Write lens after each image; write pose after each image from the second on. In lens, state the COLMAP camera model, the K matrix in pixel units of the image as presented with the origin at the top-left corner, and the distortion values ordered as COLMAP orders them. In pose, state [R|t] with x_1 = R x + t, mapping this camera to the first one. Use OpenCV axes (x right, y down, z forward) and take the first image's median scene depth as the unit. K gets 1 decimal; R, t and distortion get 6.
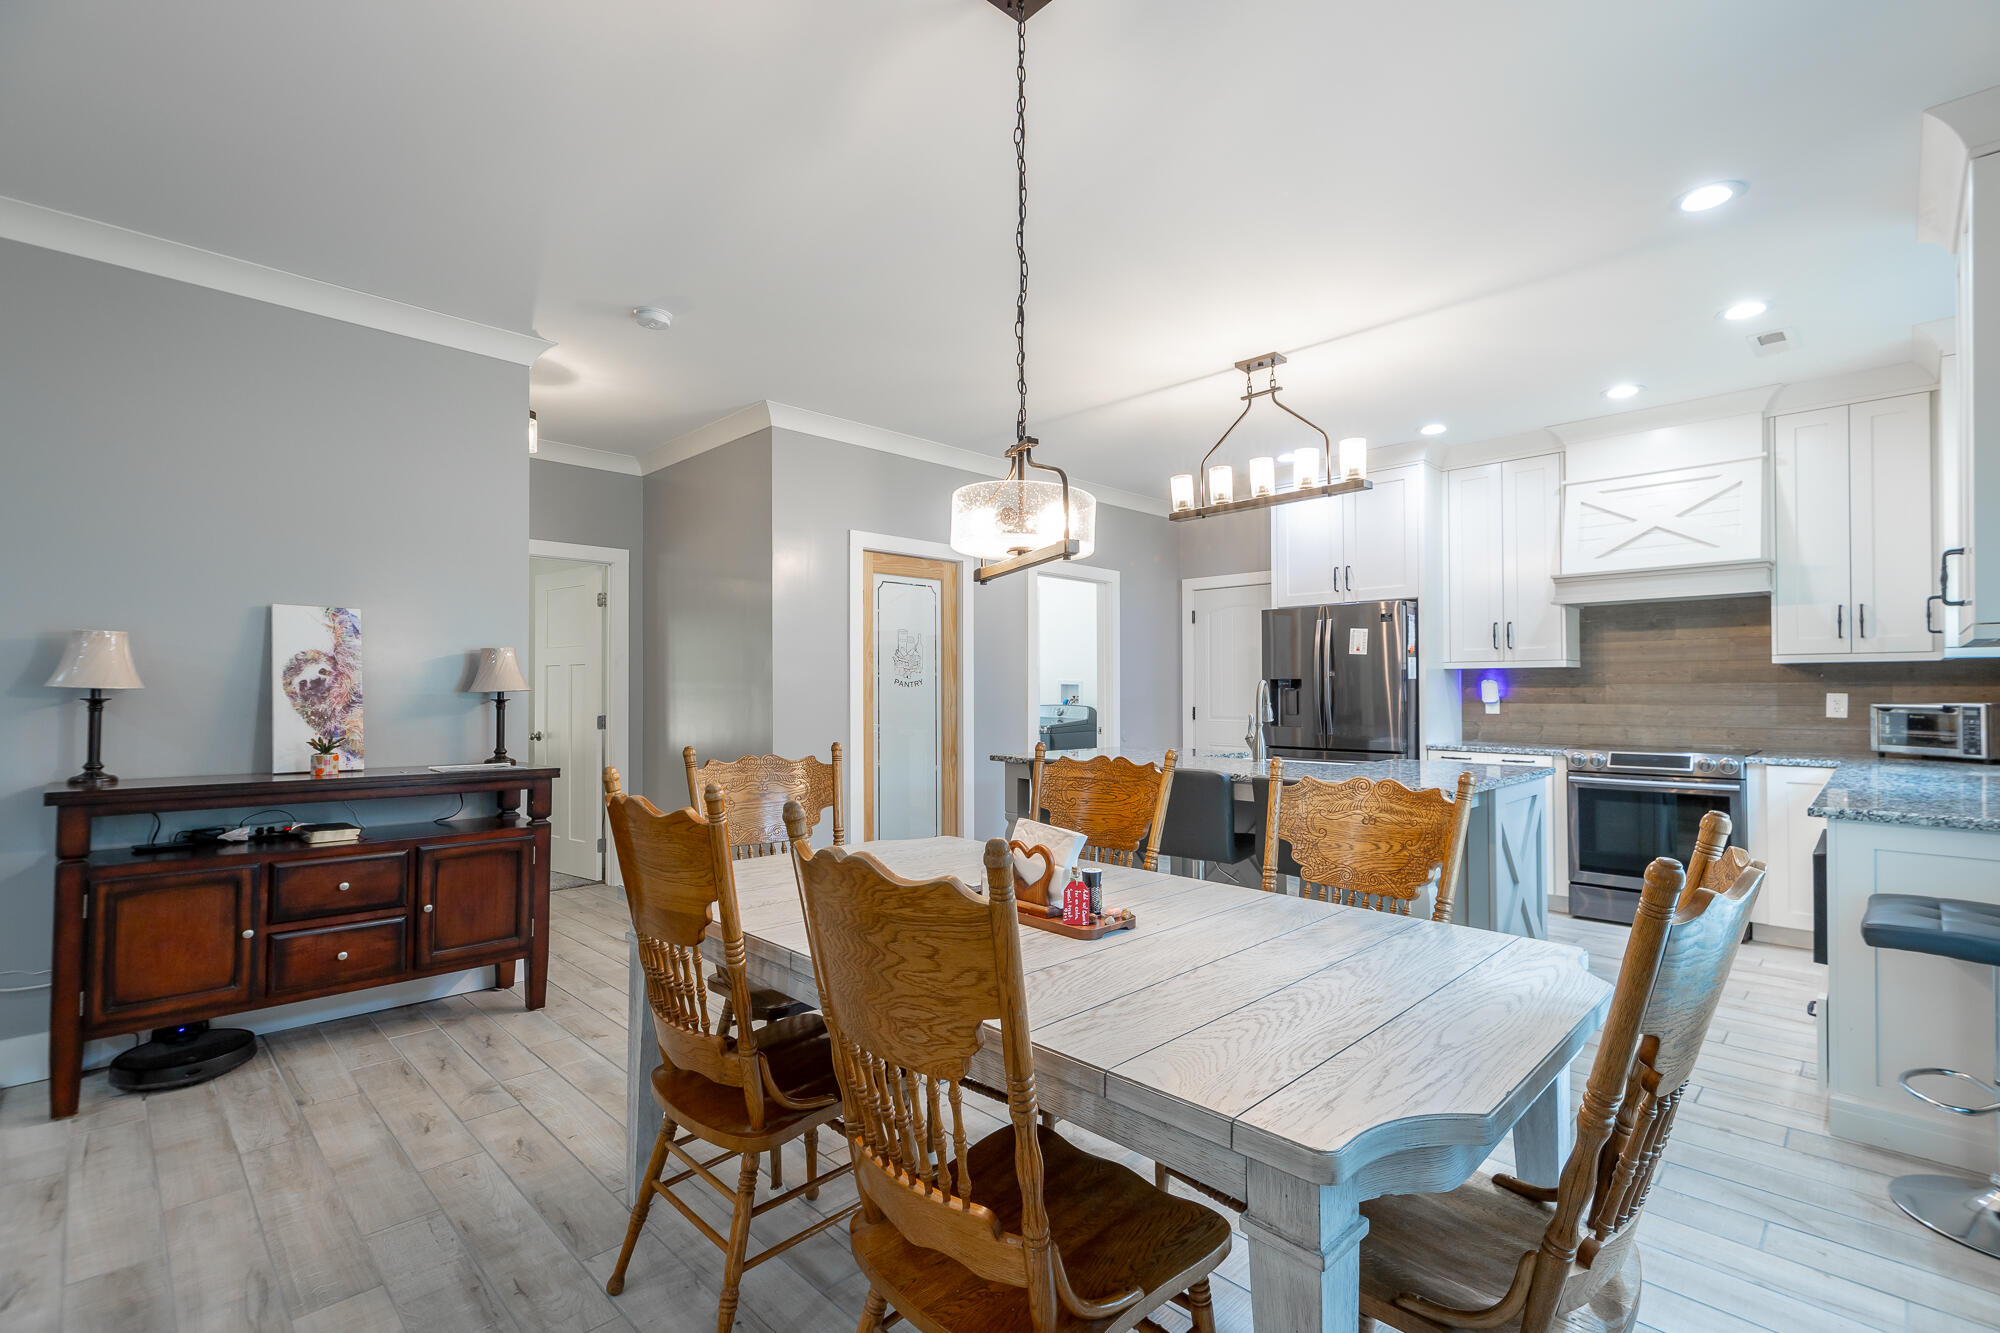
lens RADIAL K [[900.3, 0, 1014.0], [0, 900.3, 673.4], [0, 0, 1]] dist [0.004362, -0.000750]
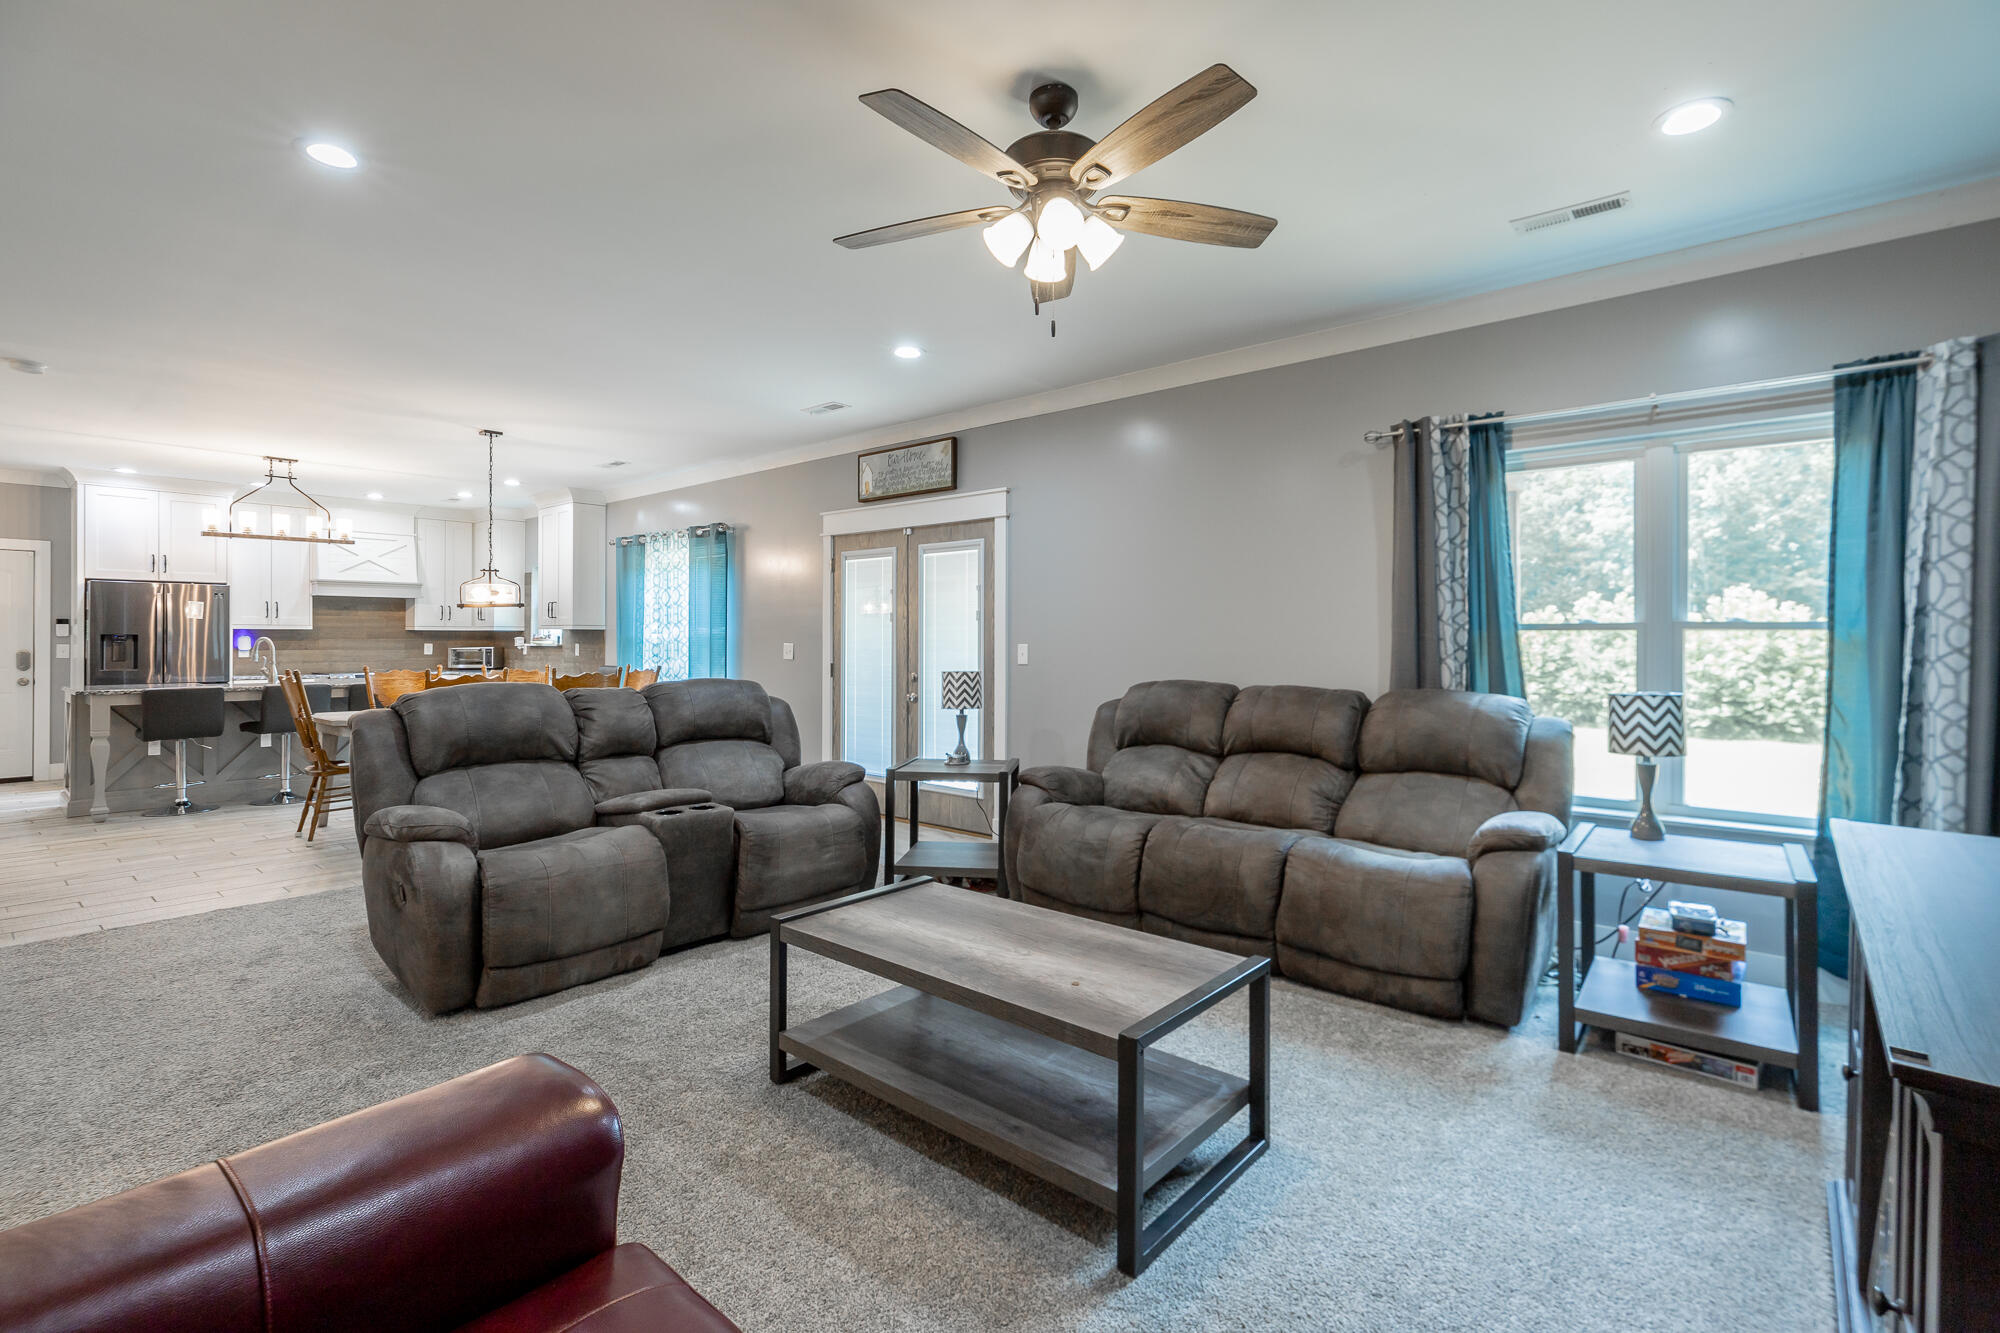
lens RADIAL K [[900.3, 0, 1012.6], [0, 900.3, 638.0], [0, 0, 1]] dist [0.004362, -0.000750]
pose [[-0.065965, 0.002868, 0.997818, -1.364628], [-0.017955, 0.999831, -0.004061, -0.008508], [-0.997660, -0.018184, -0.065902, -0.286483]]
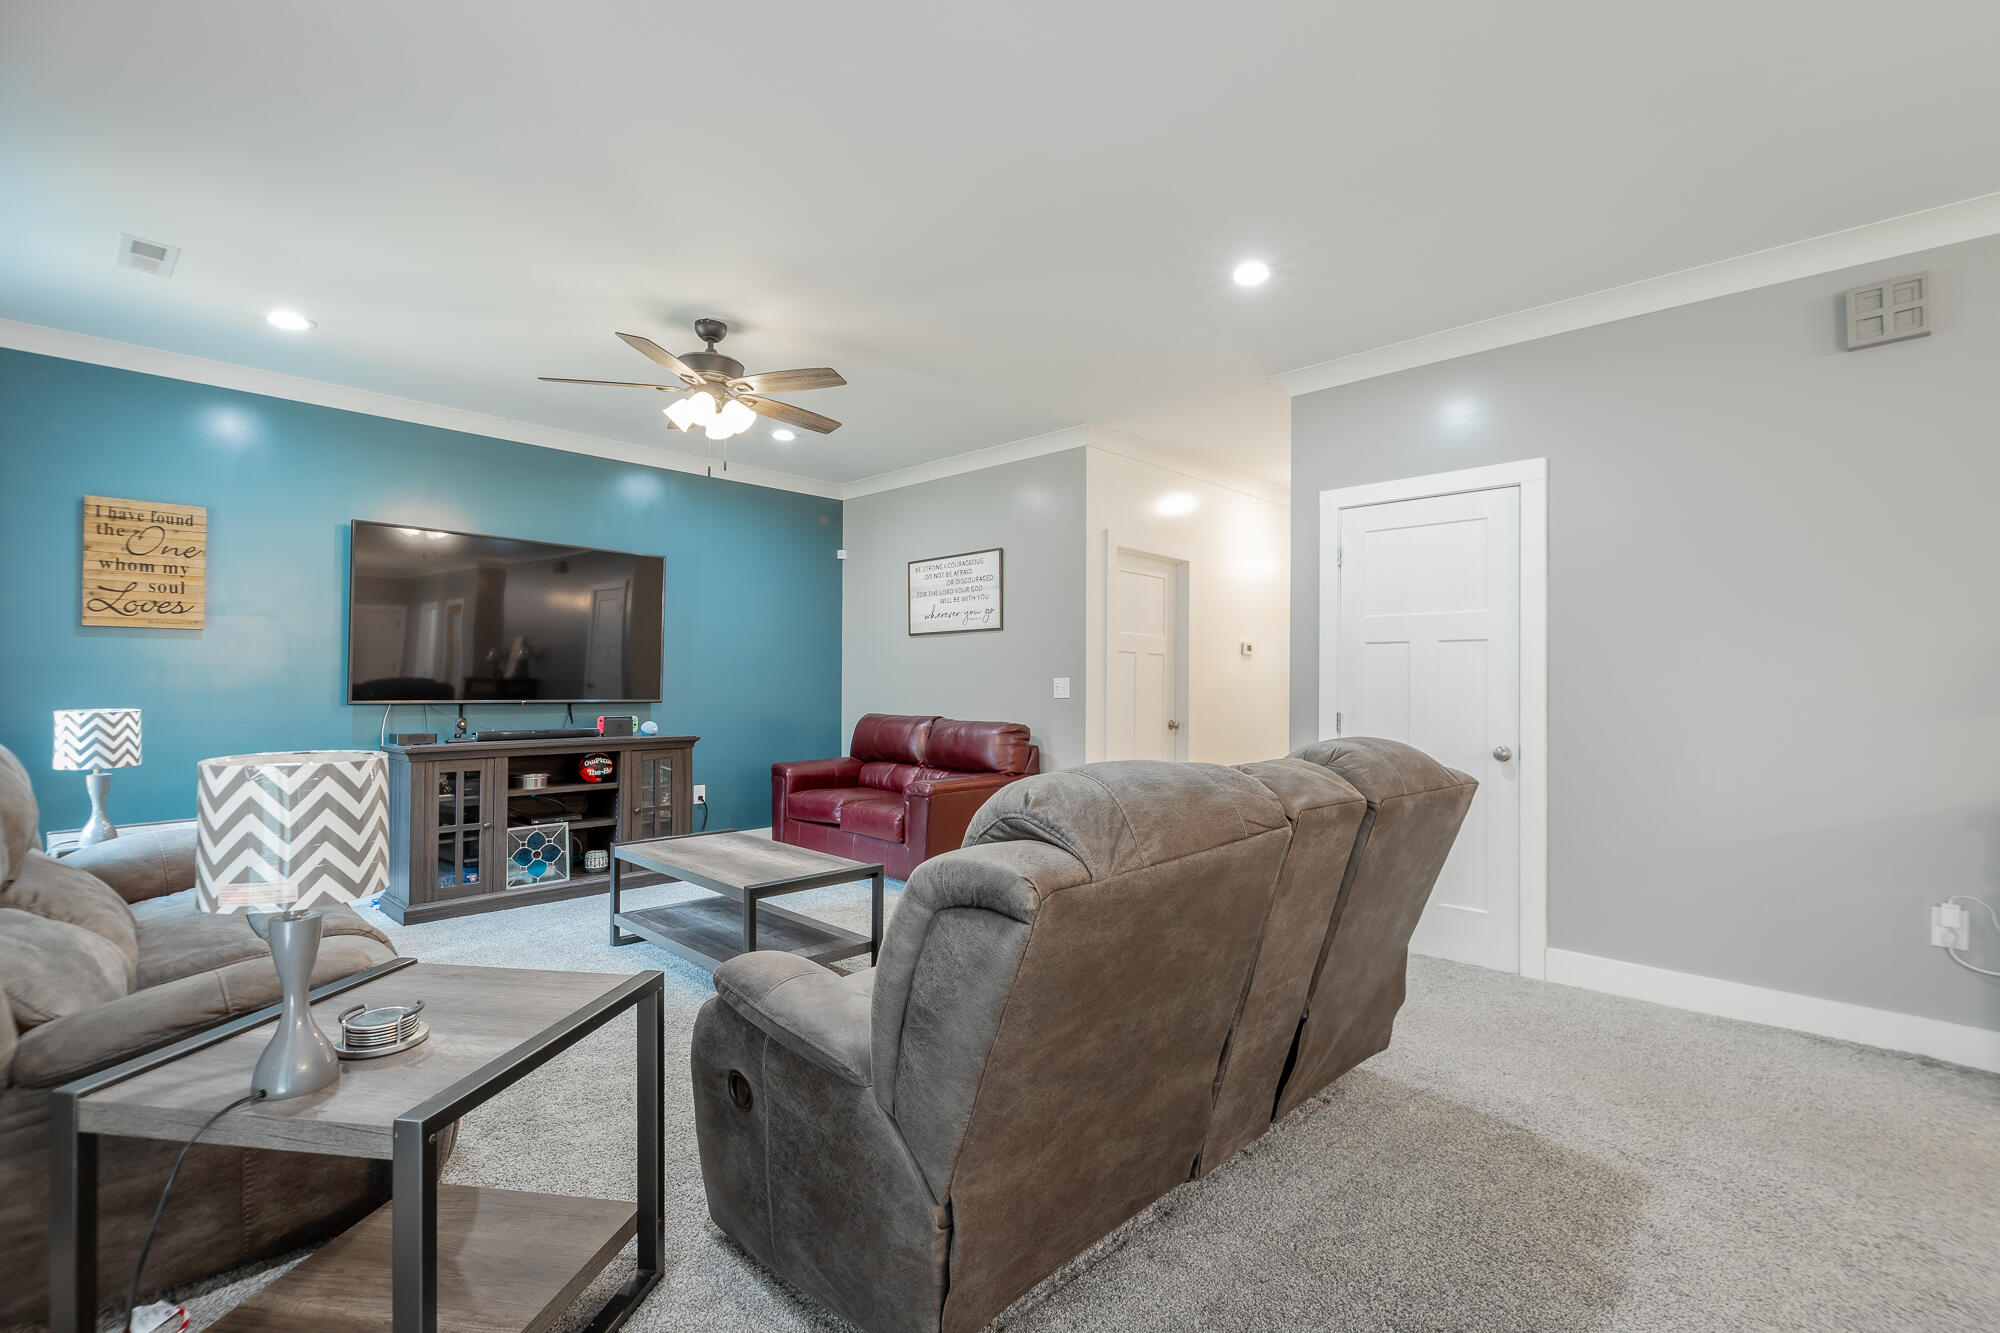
lens RADIAL K [[900.3, 0, 1015.8], [0, 900.3, 673.2], [0, 0, 1]] dist [0.004362, -0.000750]
pose [[0.004508, -0.008901, -0.999950, -0.102825], [0.007399, 0.999933, -0.008867, 0.002328], [0.999962, -0.007359, 0.004573, -0.079764]]
